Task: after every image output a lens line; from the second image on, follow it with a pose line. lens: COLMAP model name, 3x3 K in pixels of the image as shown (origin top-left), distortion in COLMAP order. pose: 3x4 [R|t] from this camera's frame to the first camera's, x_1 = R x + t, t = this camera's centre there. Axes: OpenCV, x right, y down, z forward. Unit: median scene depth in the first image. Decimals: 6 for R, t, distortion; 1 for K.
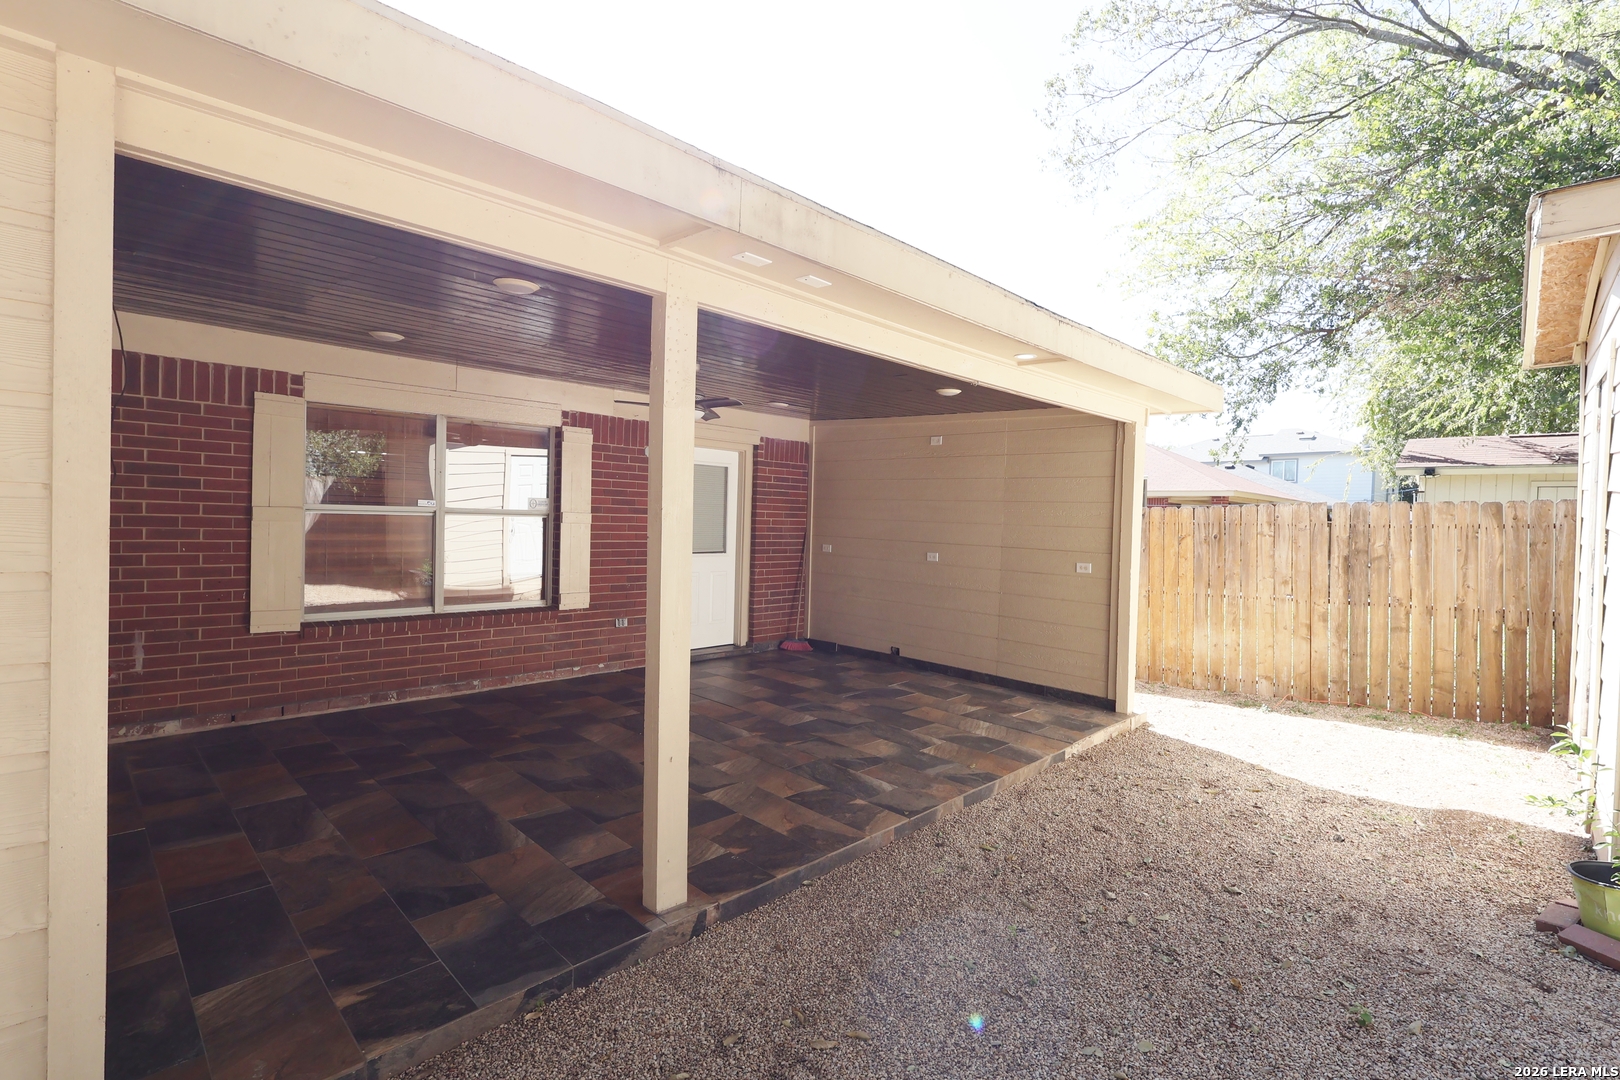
lens RADIAL K [[748.8, 0, 810.0], [0, 748.8, 540.0], [0, 0, 1]] dist [-0.000284, 0.000624]
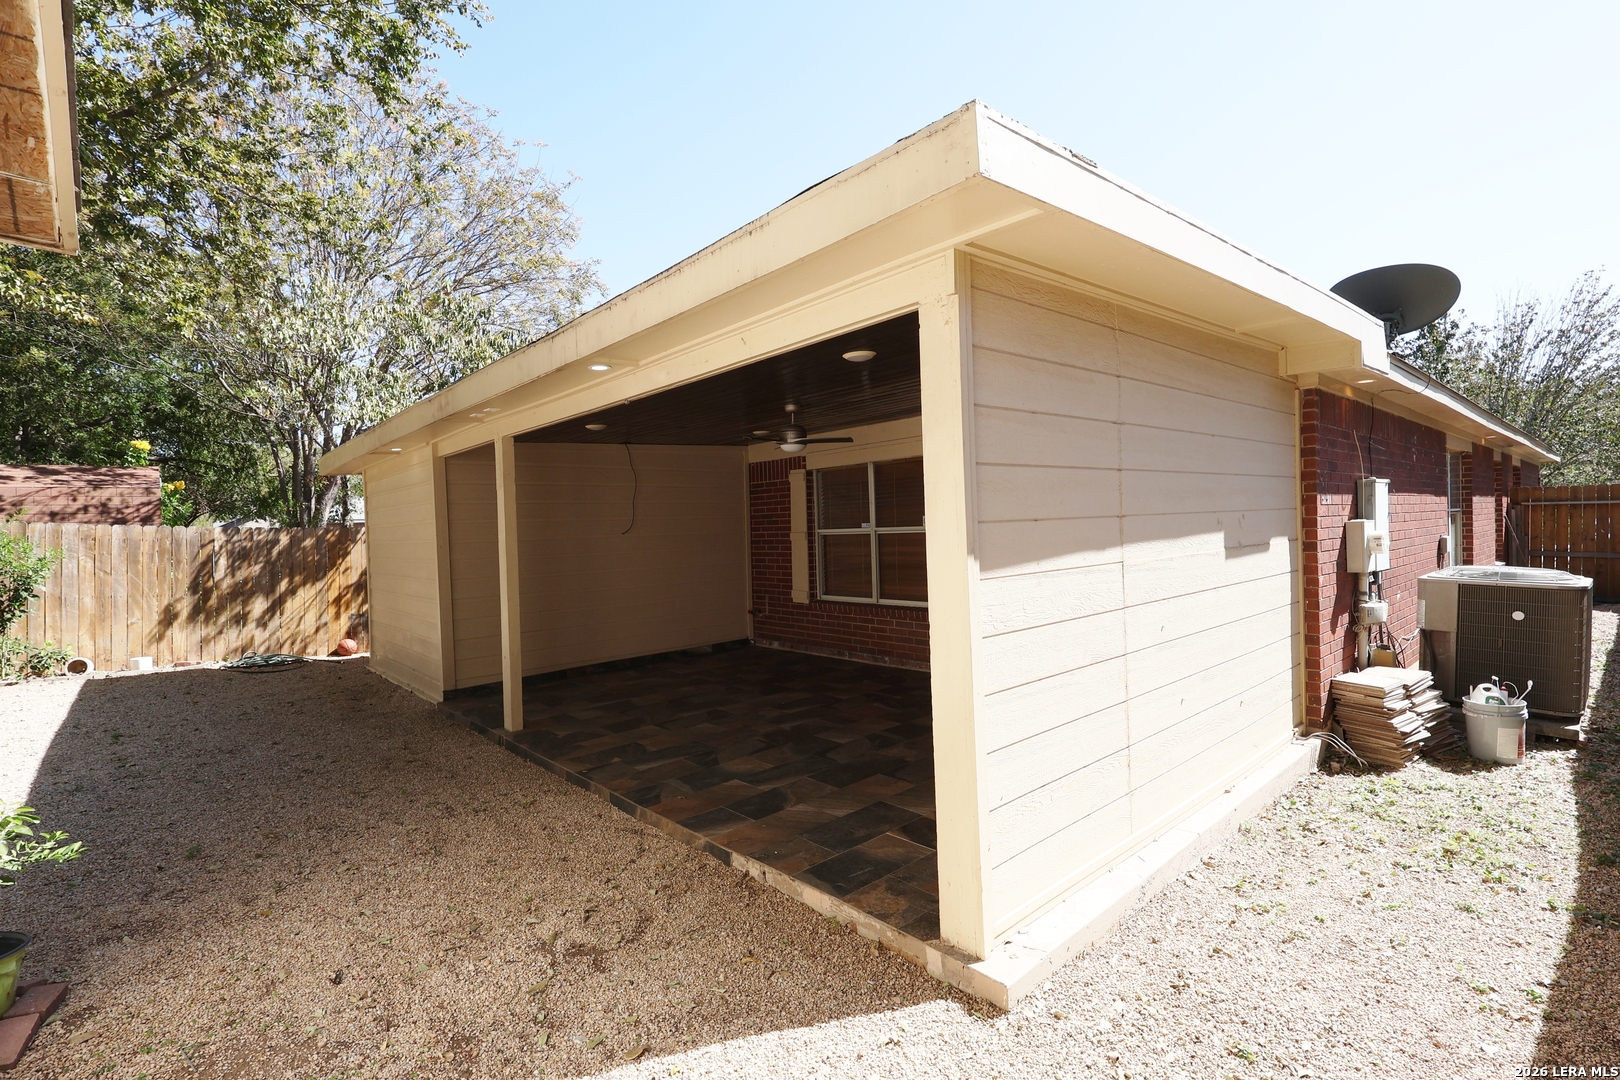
lens RADIAL K [[747.7, 0, 810.0], [0, 747.7, 540.0], [0, 0, 1]] dist [-0.002640, 0.001058]
pose [[-0.062902, -0.010961, -0.997960, 0.972195], [0.002169, 0.999936, -0.011119, -0.006078], [0.998017, -0.002864, -0.062874, 1.041747]]
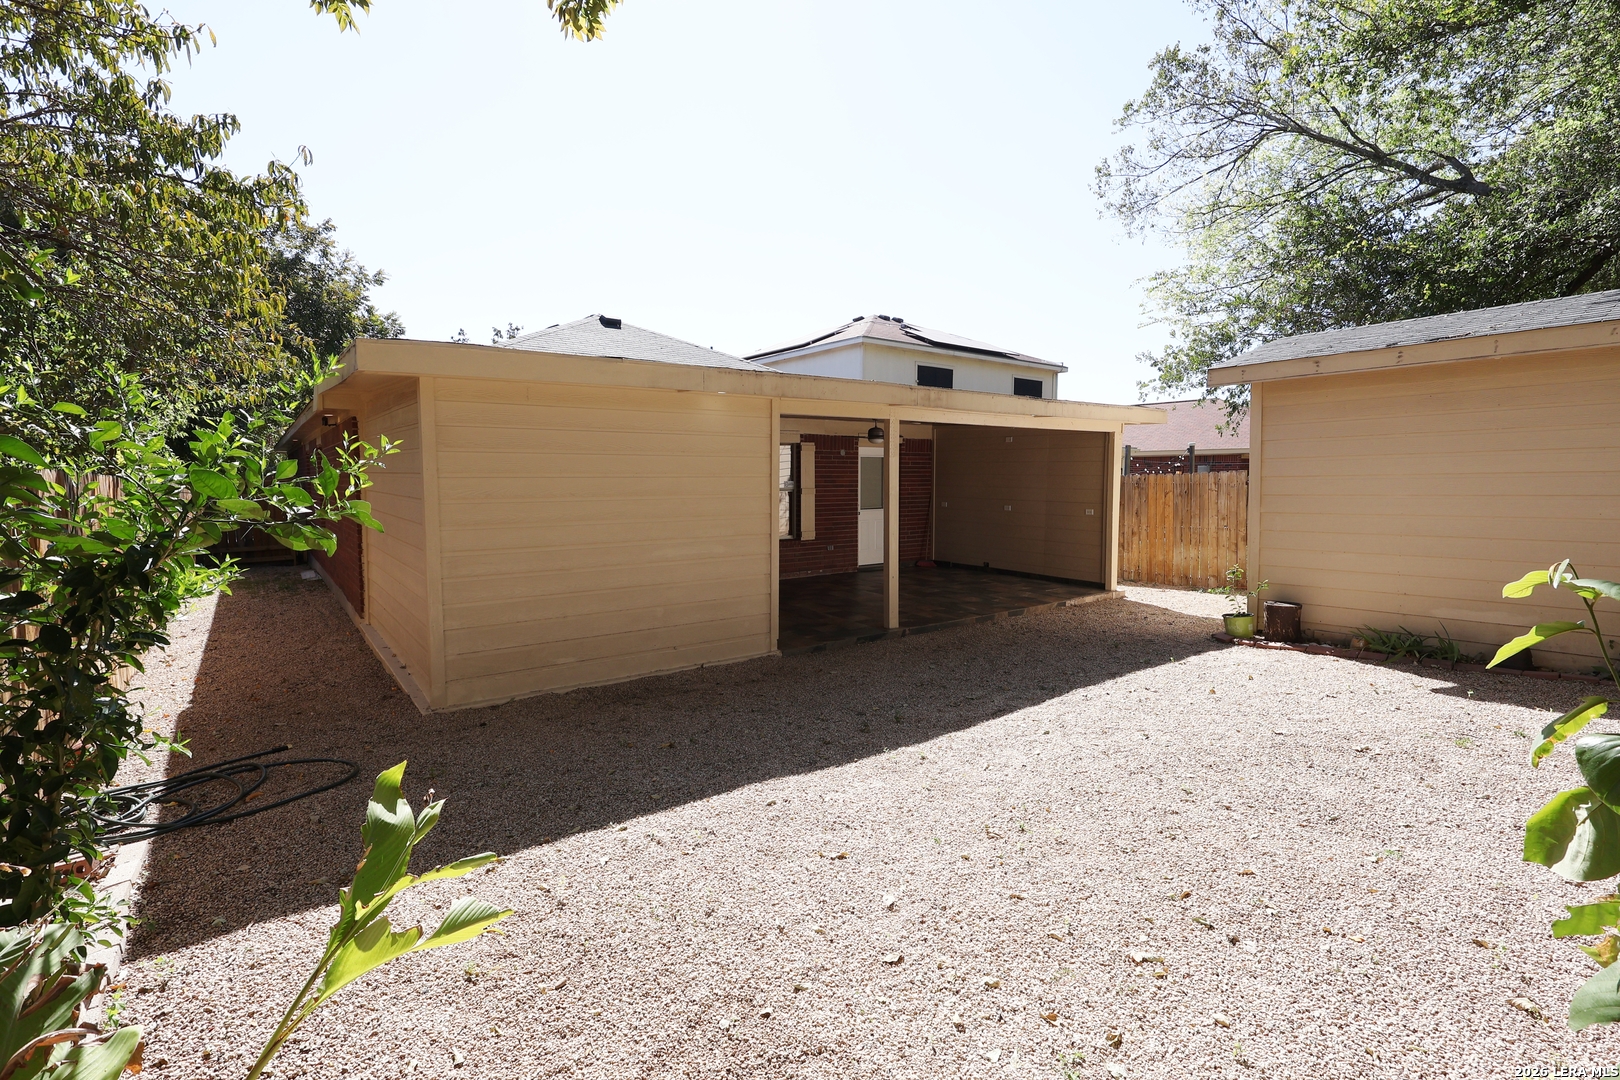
lens RADIAL K [[747.7, 0, 810.0], [0, 747.7, 540.0], [0, 0, 1]] dist [-0.002640, 0.001058]
pose [[0.988350, -0.015199, -0.151439, -0.032132], [0.023773, 0.998205, 0.054971, -0.012111], [0.150331, -0.057931, 0.986937, -1.014884]]
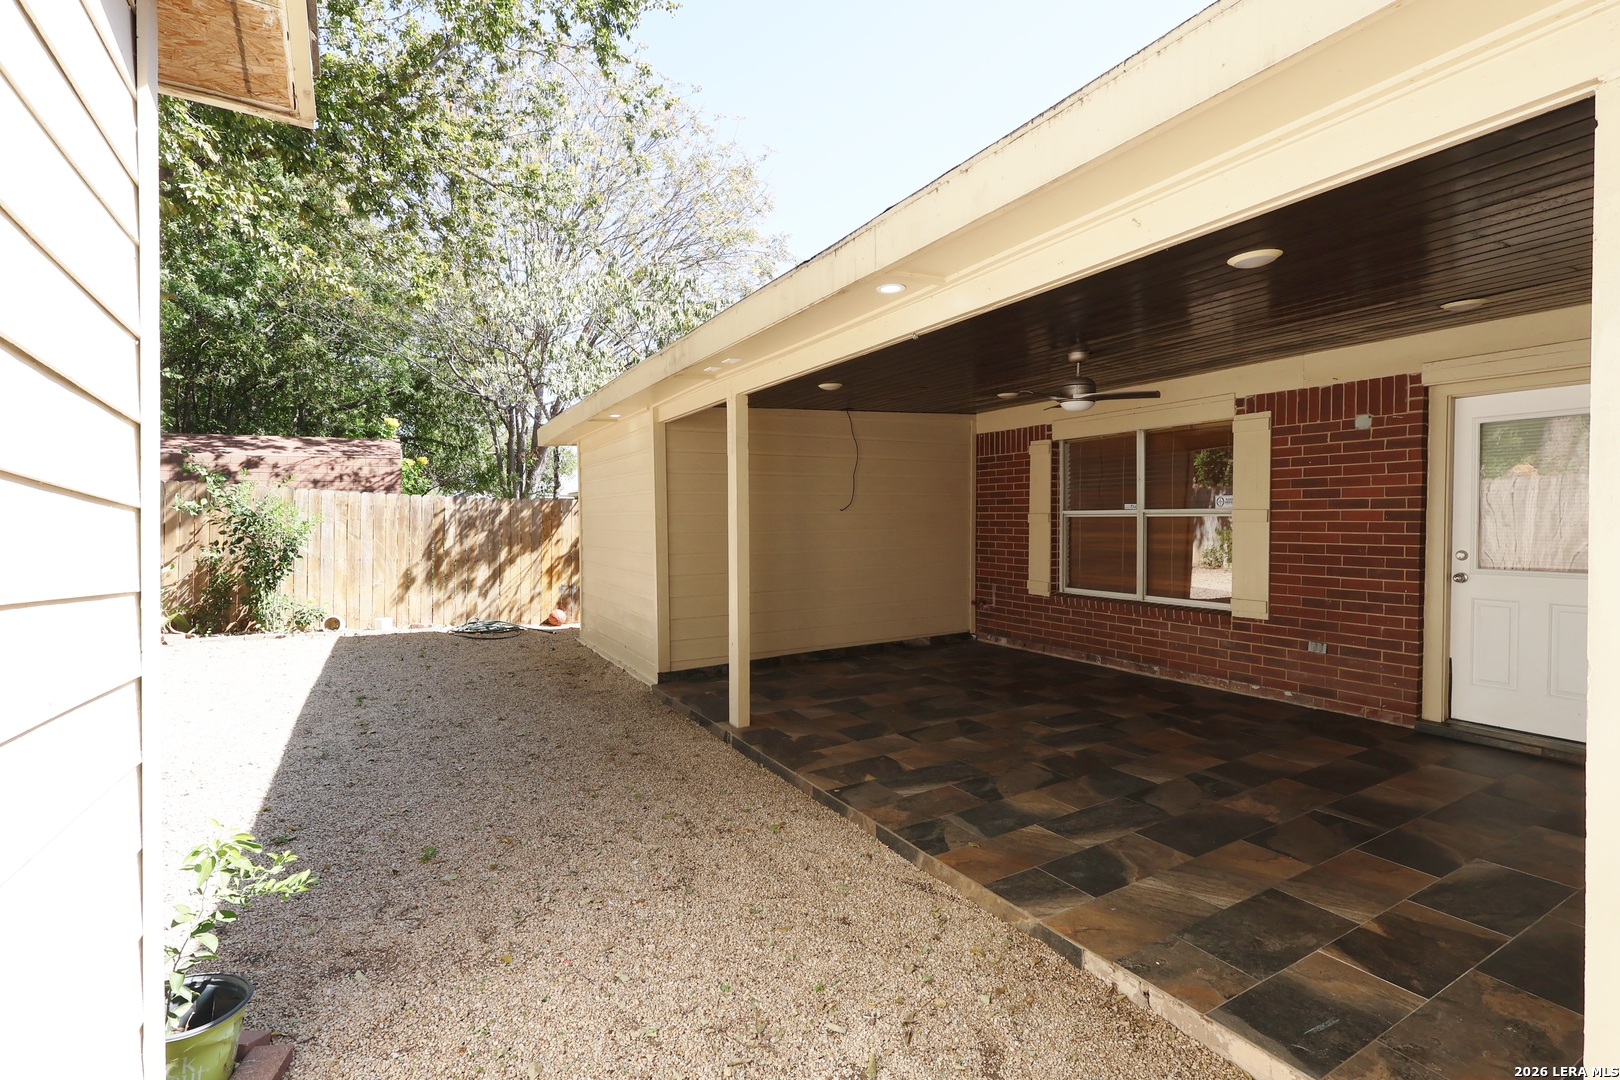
lens RADIAL K [[747.7, 0, 810.0], [0, 747.7, 540.0], [0, 0, 1]] dist [-0.002640, 0.001058]
pose [[-0.273755, 0.004833, -0.961787, 0.814258], [-0.025989, 0.999585, 0.012421, 0.002570], [0.961448, 0.028397, -0.273515, 0.886237]]
